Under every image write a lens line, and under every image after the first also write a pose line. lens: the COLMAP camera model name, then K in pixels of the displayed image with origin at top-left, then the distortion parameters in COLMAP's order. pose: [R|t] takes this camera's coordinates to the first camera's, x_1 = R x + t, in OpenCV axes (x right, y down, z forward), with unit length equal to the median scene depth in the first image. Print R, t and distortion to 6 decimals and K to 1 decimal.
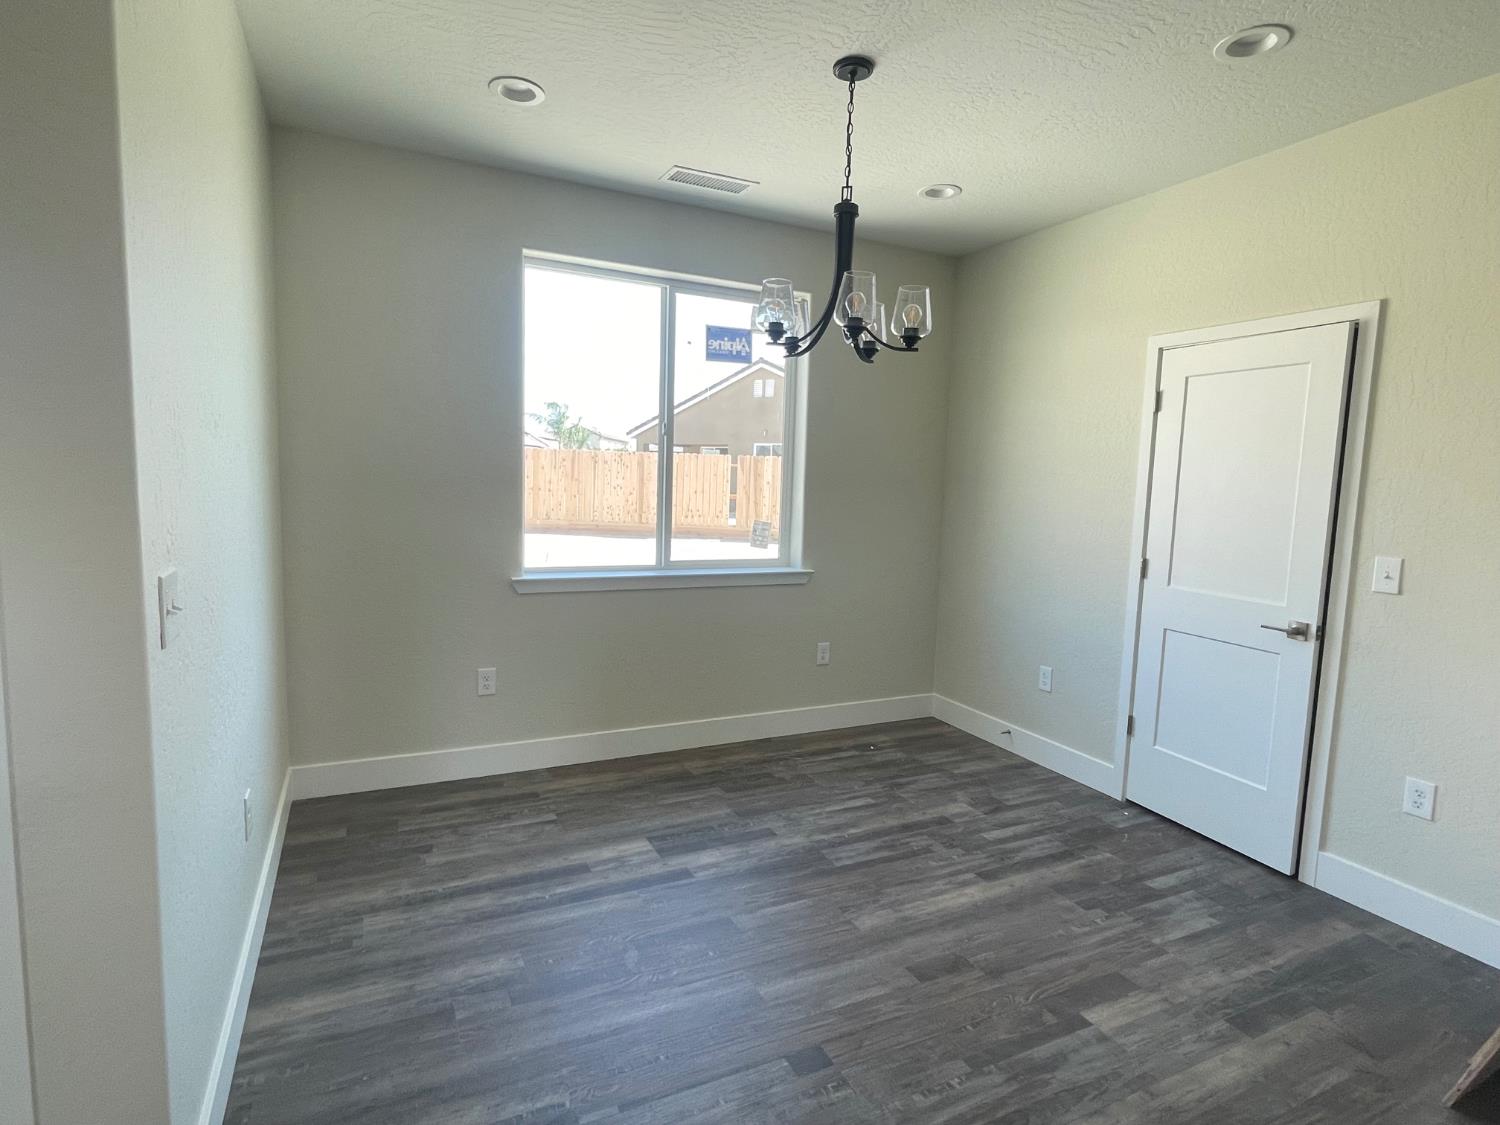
lens RADIAL K [[787.4, 0, 750.0], [0, 787.4, 562.5], [0, 0, 1]] dist [-0.002854, 0.002162]
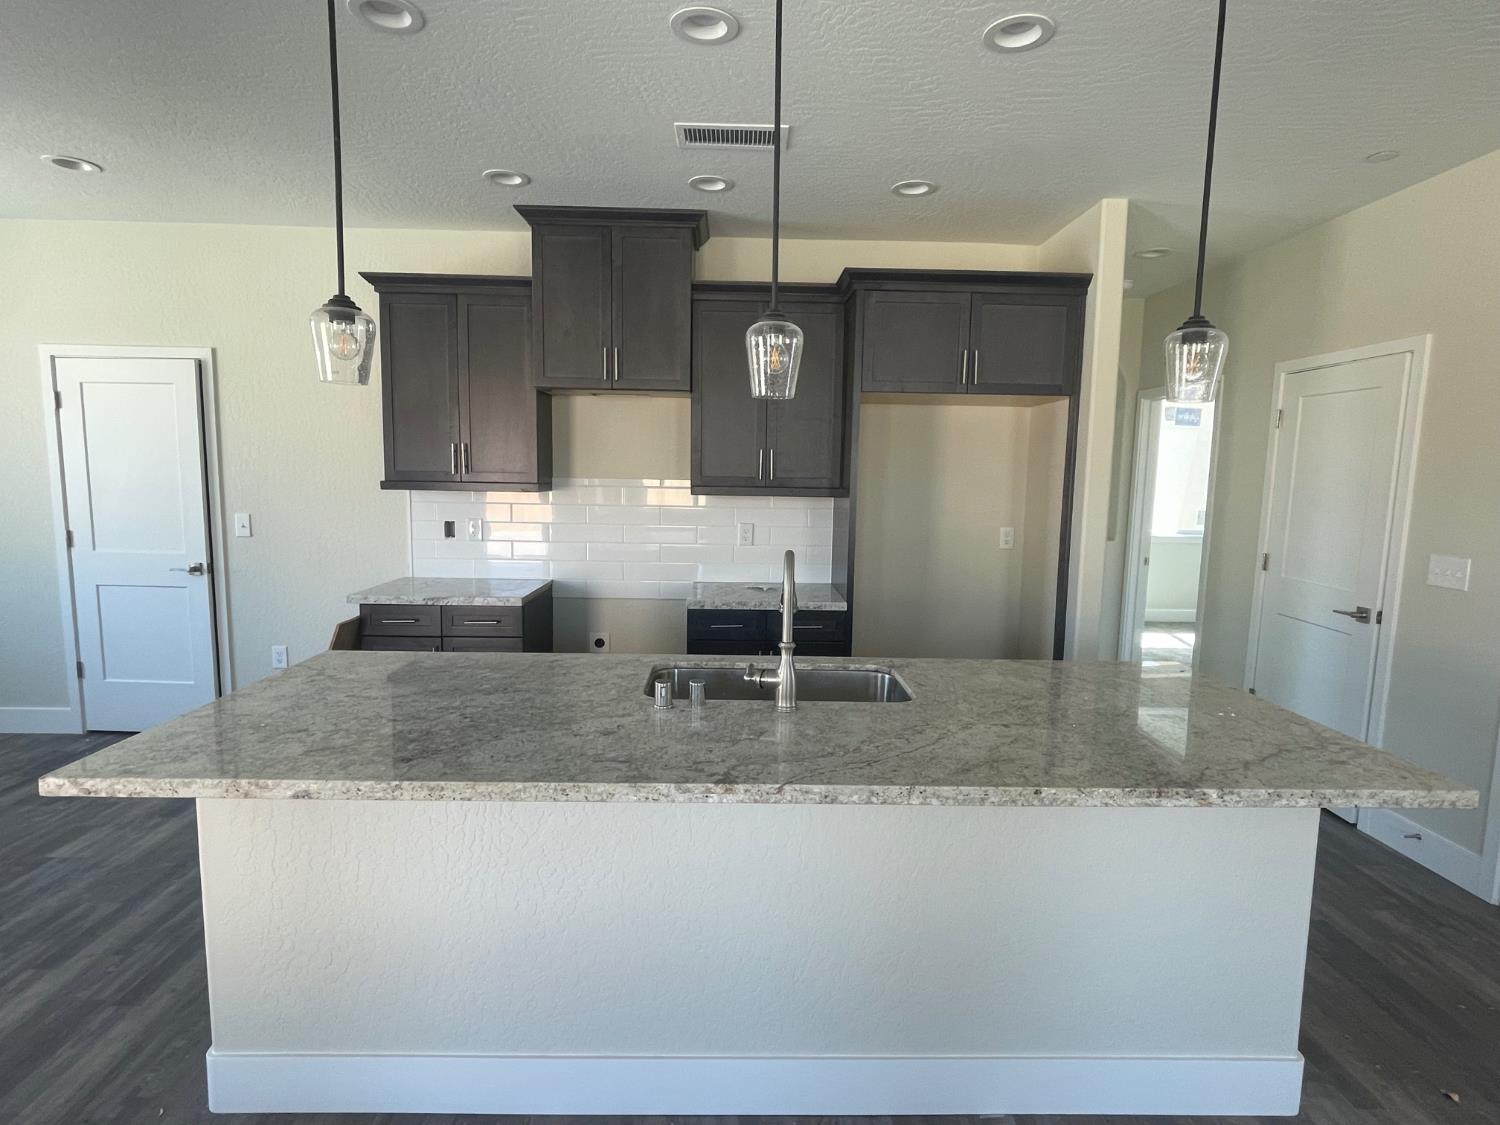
lens RADIAL K [[787.4, 0, 750.0], [0, 787.4, 562.5], [0, 0, 1]] dist [-0.002854, 0.002162]
pose [[0.423816, -0.126592, 0.896858, -0.172801], [0.096007, 0.990885, 0.094495, 0.035777], [-0.900646, 0.046056, 0.432107, -0.554309]]
